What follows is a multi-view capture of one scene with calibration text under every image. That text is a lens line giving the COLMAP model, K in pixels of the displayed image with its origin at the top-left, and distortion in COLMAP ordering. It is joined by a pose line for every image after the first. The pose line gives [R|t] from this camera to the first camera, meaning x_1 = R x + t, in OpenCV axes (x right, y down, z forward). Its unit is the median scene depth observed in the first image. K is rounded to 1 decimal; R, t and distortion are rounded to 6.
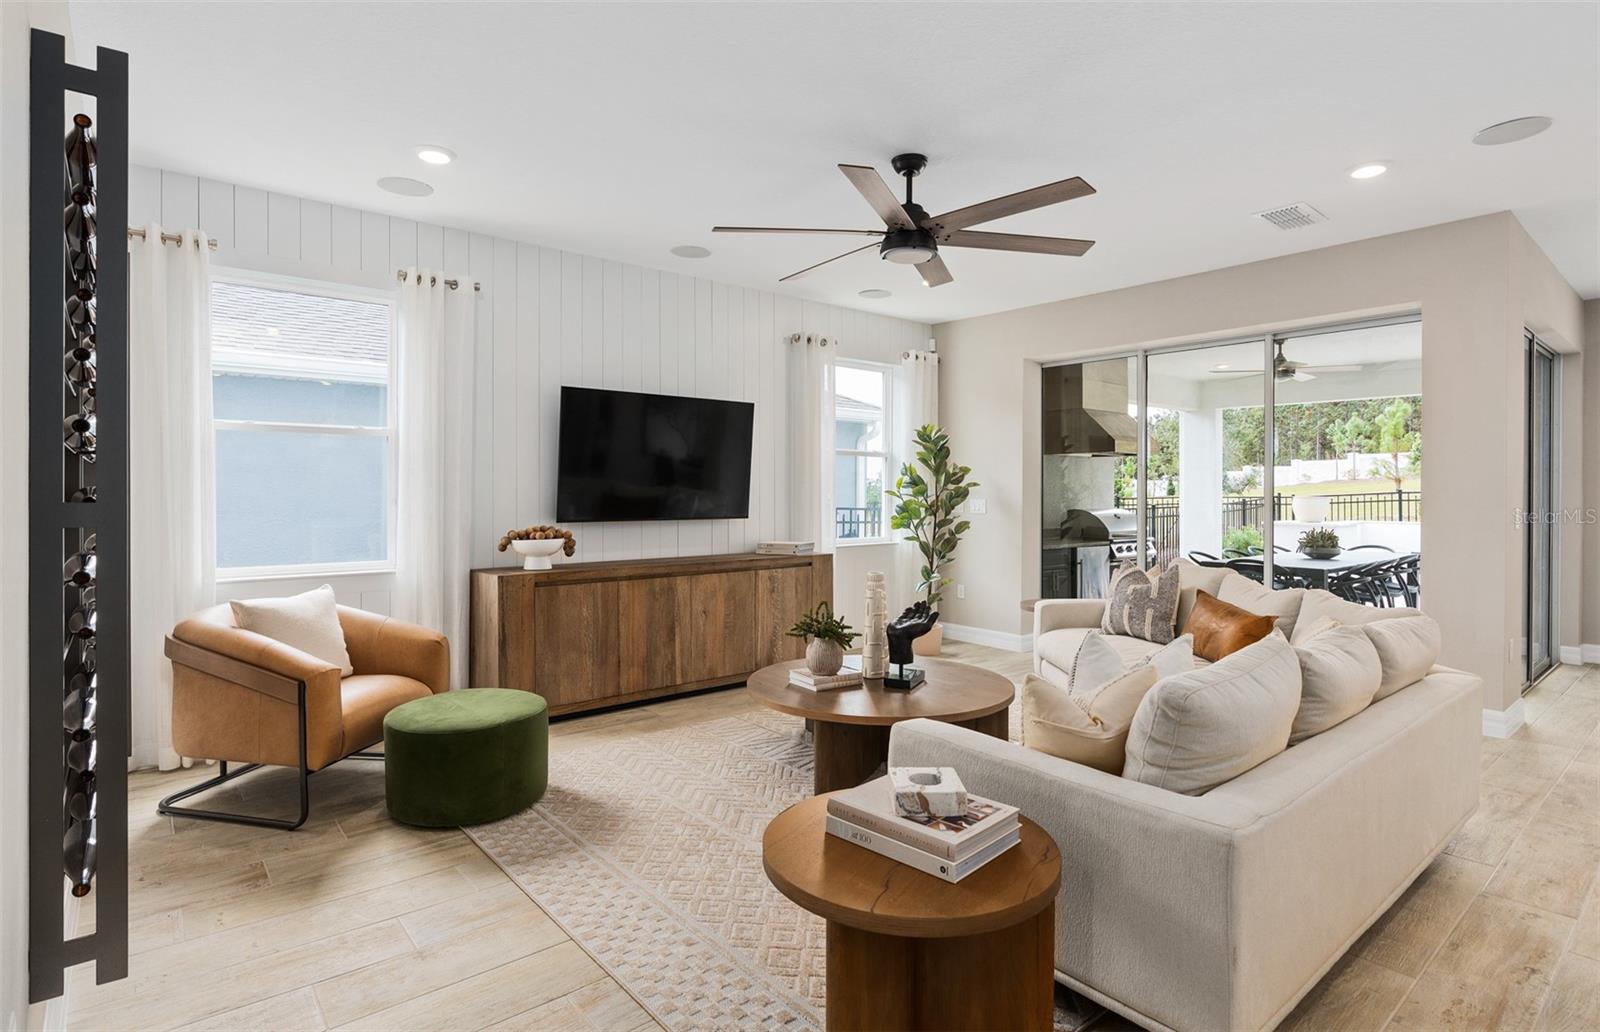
lens RADIAL K [[814.7, 0, 803.0], [0, 814.7, 483.7], [0, 0, 1]] dist [-0.007494, 0.001864]
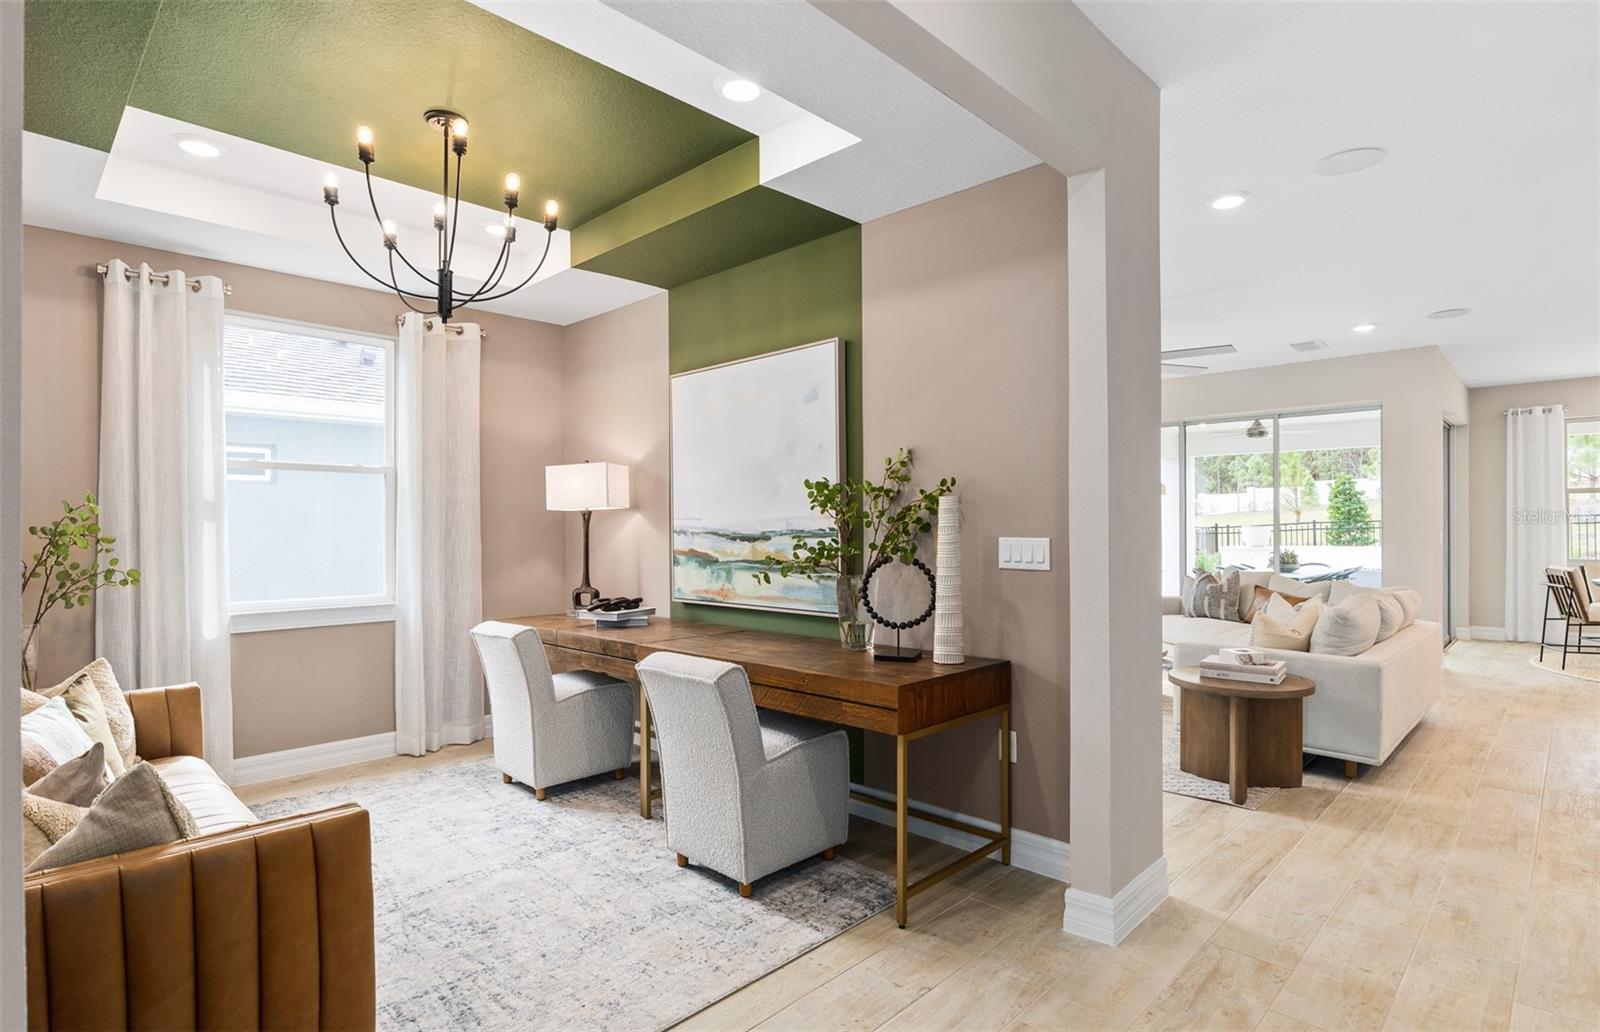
lens RADIAL K [[814.7, 0, 800.0], [0, 814.7, 517.6], [0, 0, 1]] dist [-0.007494, 0.001864]
pose [[0.994881, -0.009067, 0.100648, -0.465455], [0.009295, 0.999955, -0.001796, -0.003669], [-0.100627, 0.002722, 0.994921, -0.399767]]
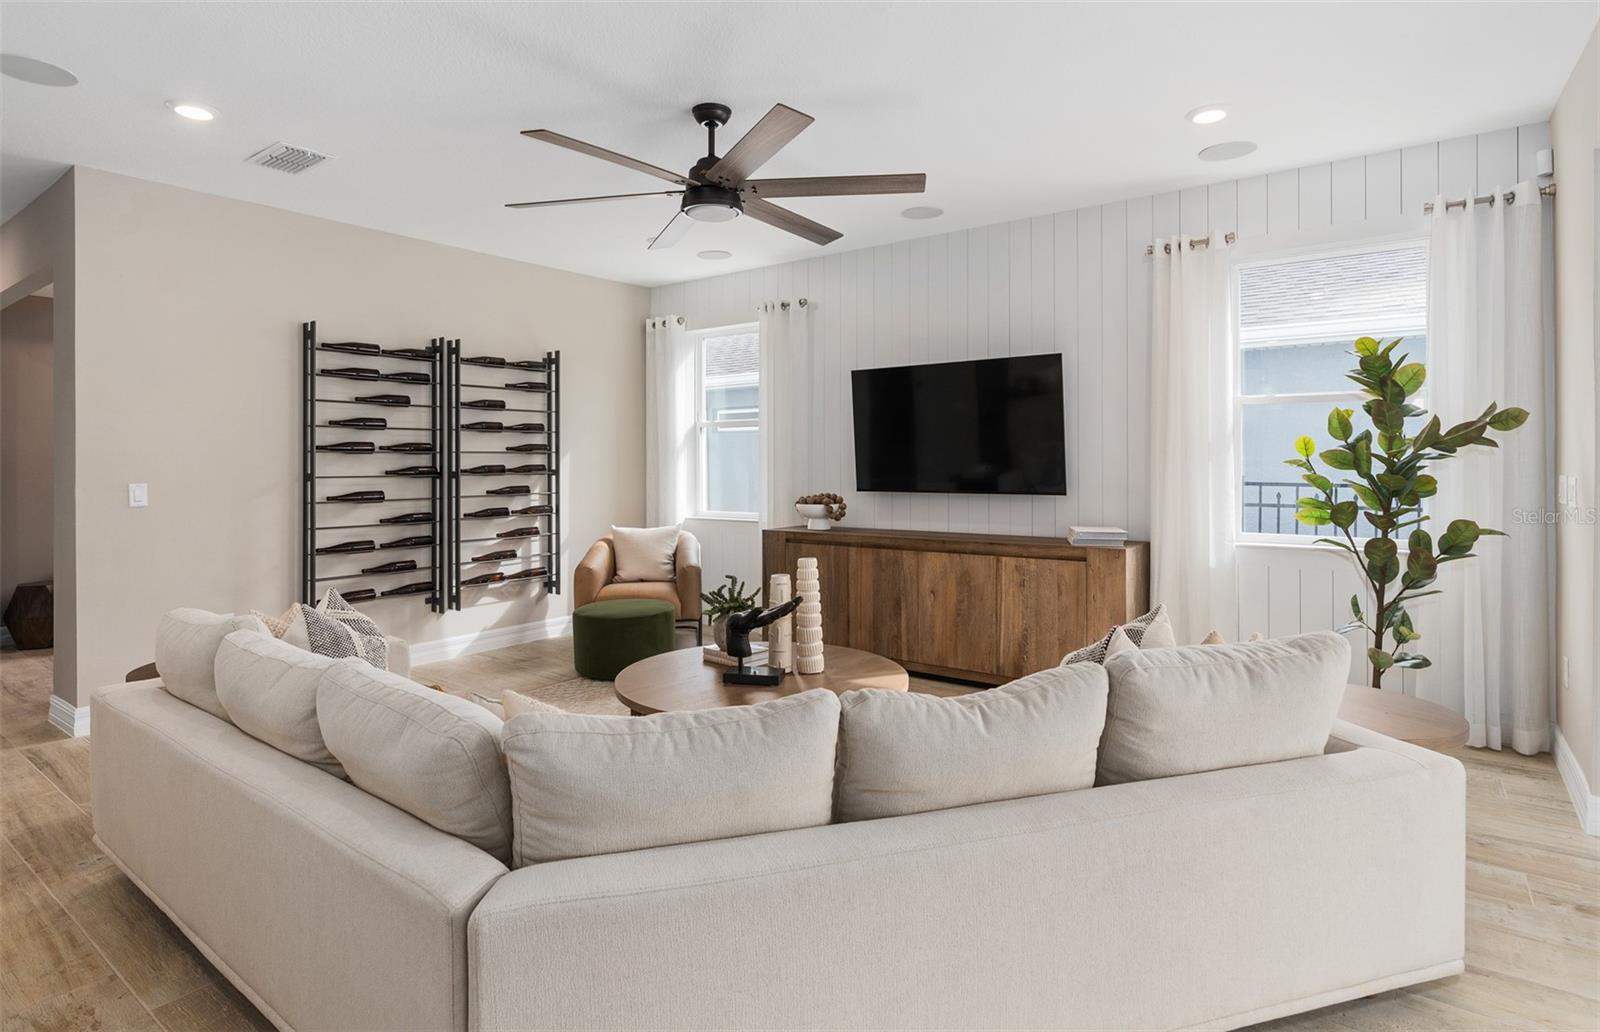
lens RADIAL K [[834.7, 0, 821.9], [0, 834.7, 455.0], [0, 0, 1]] dist [-0.012485, -0.000650]
pose [[0.242663, -0.008569, -0.970073, 0.773700], [0.011499, 0.999916, -0.005956, 0.003510], [0.970043, -0.009709, 0.242741, 0.637658]]
